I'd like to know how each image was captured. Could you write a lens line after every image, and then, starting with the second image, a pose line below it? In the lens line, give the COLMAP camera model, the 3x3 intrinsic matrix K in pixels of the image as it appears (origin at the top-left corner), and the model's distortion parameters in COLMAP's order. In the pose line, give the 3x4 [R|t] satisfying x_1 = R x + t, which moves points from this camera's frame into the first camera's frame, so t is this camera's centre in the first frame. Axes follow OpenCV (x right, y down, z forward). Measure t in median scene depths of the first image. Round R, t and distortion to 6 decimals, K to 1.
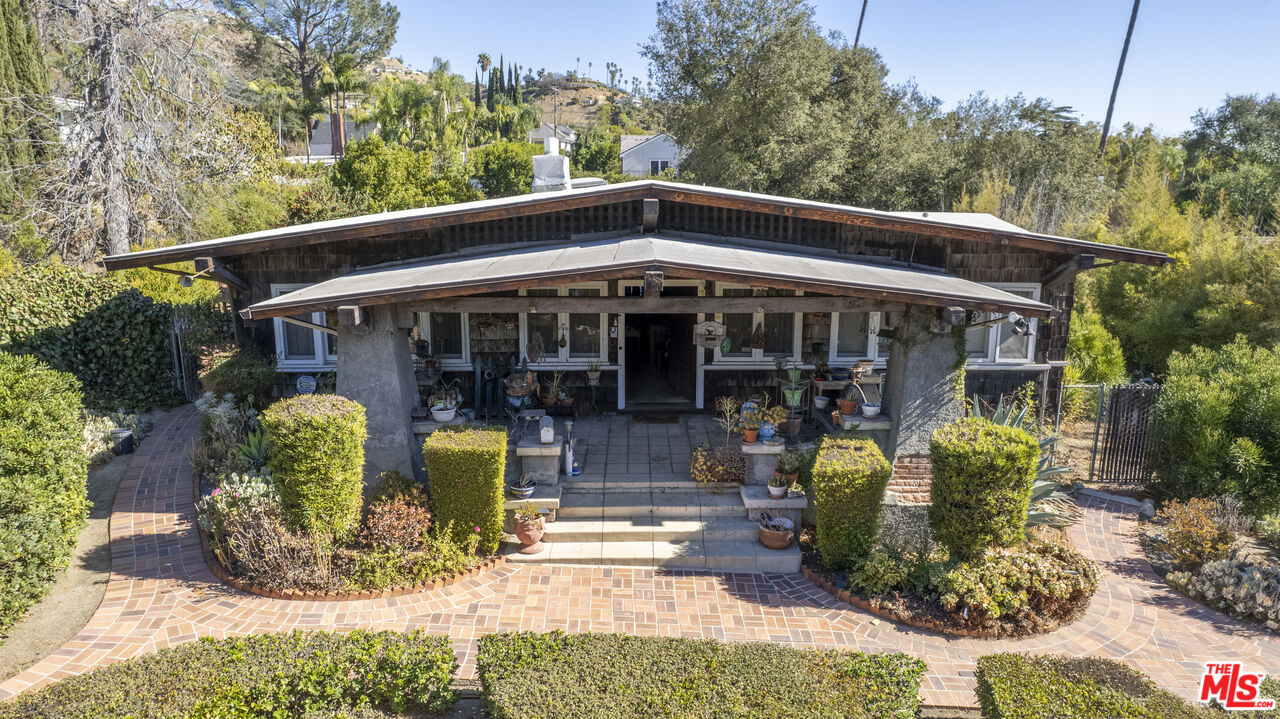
lens RADIAL K [[849.6, 0, 641.0], [0, 849.6, 355.6], [0, 0, 1]] dist [-0.048397, 0.009381]
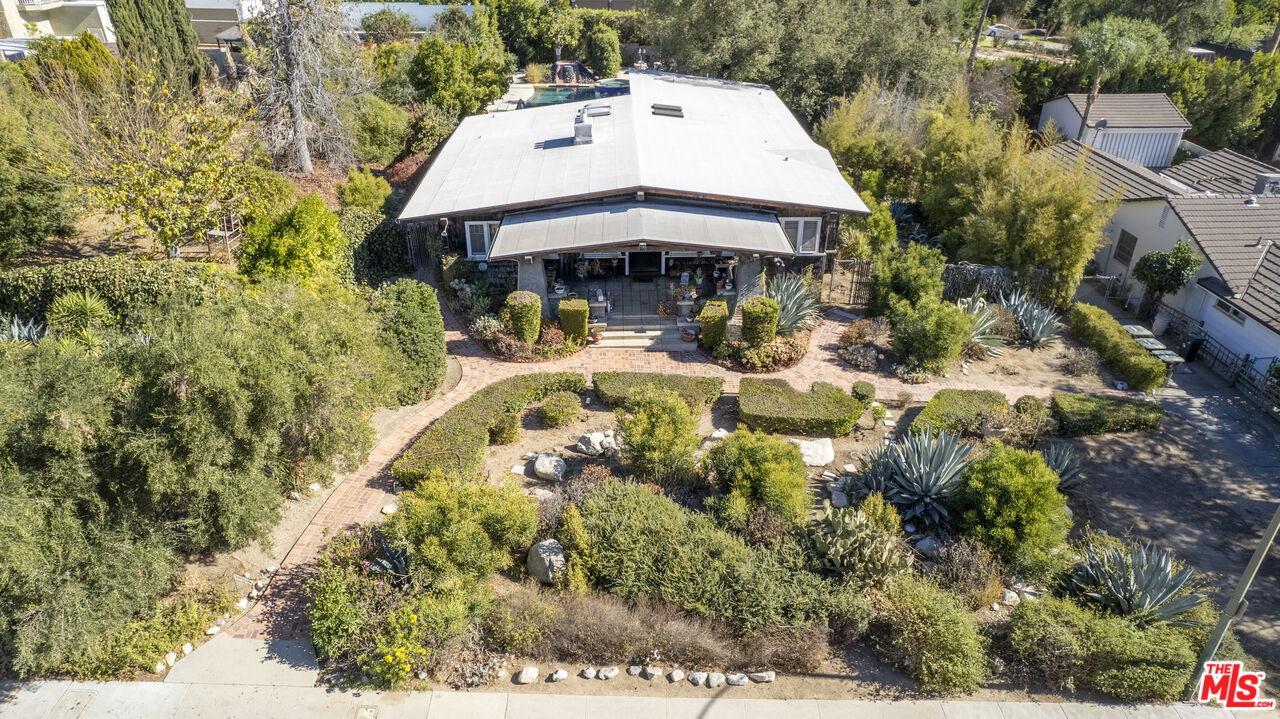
lens RADIAL K [[849.6, 0, 645.6], [0, 849.6, 361.0], [0, 0, 1]] dist [-0.048397, 0.009381]
pose [[0.999664, -0.009228, 0.024240, -0.041674], [0.001769, 0.956643, 0.291258, -0.491097], [-0.025876, -0.291117, 0.956337, -1.569081]]
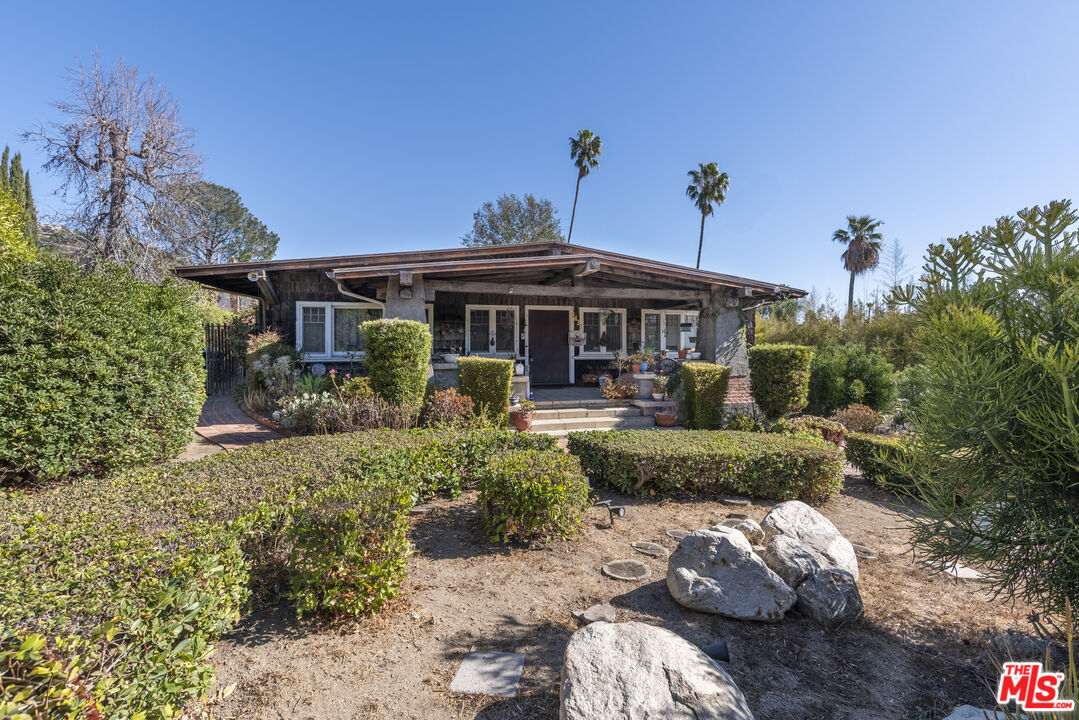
lens RADIAL K [[481.7, 0, 553.8], [0, 481.7, 343.6], [0, 0, 1]] dist [-0.001403, -0.000182]
pose [[0.962730, 0.001342, 0.270462, -0.306411], [0.056133, 0.977223, -0.204658, 0.245103], [-0.264576, 0.212212, 0.940726, 0.132066]]
